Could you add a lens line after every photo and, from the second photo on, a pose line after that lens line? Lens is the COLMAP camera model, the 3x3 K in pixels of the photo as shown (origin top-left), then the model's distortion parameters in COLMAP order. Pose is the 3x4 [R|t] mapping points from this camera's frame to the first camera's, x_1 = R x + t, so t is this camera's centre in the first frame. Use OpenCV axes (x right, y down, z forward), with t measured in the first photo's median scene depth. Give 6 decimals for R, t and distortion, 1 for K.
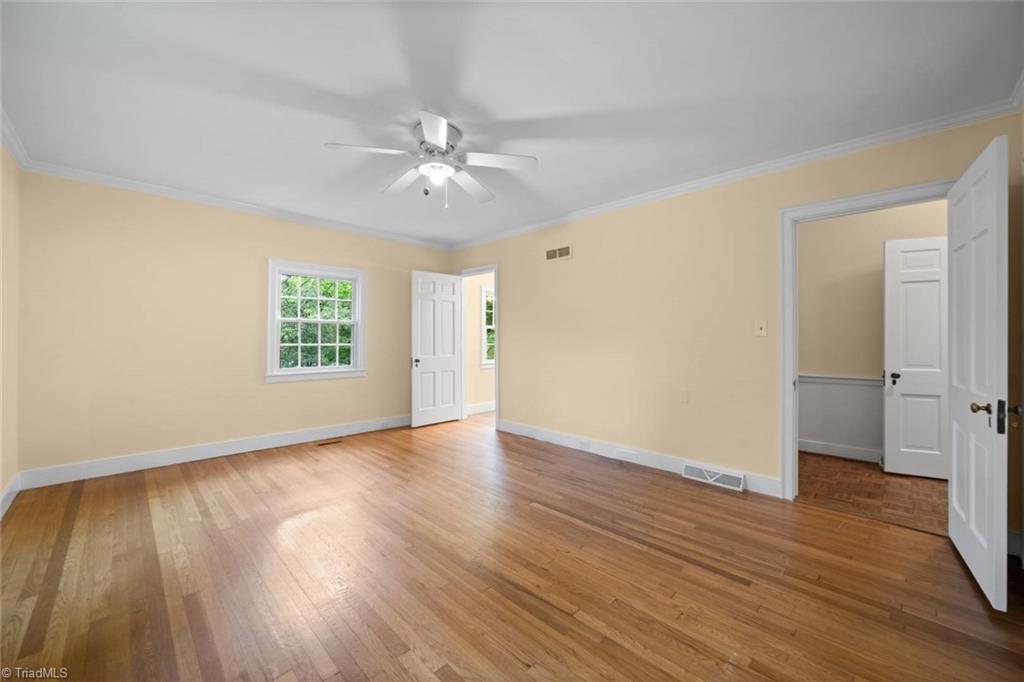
lens RADIAL K [[393.9, 0, 514.4], [0, 393.9, 338.0], [0, 0, 1]] dist [-0.005180, 0.001089]
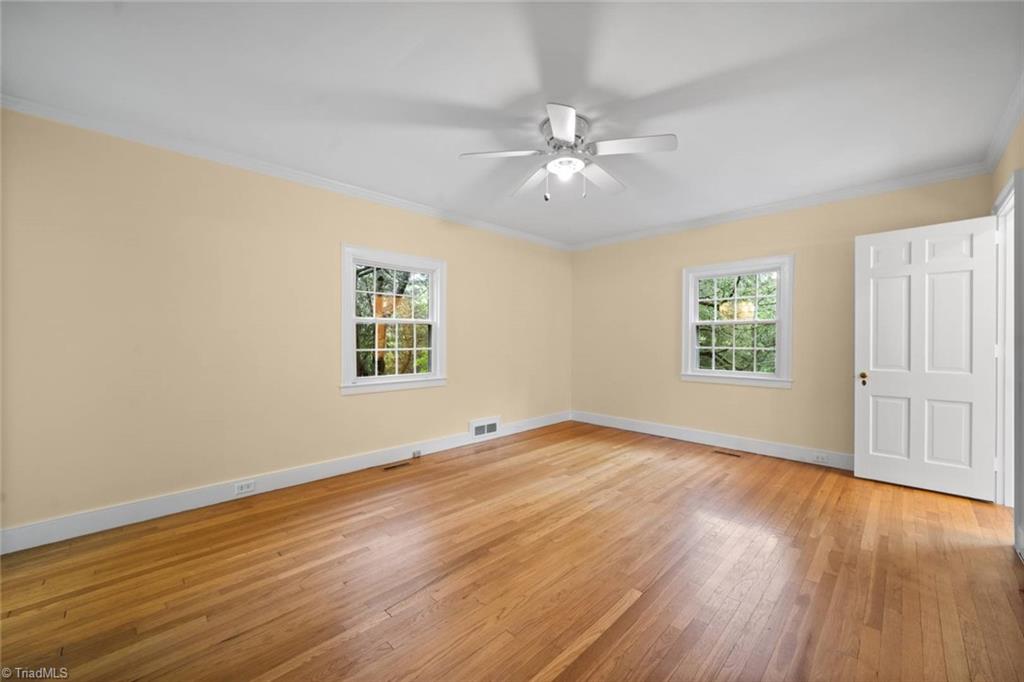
lens RADIAL K [[393.9, 0, 532.1], [0, 393.9, 345.3], [0, 0, 1]] dist [-0.005180, 0.001089]
pose [[0.015622, 0.010719, -0.999821, 0.473096], [0.001784, 0.999941, 0.010748, 0.000314], [0.999876, -0.001952, 0.015602, 0.551669]]
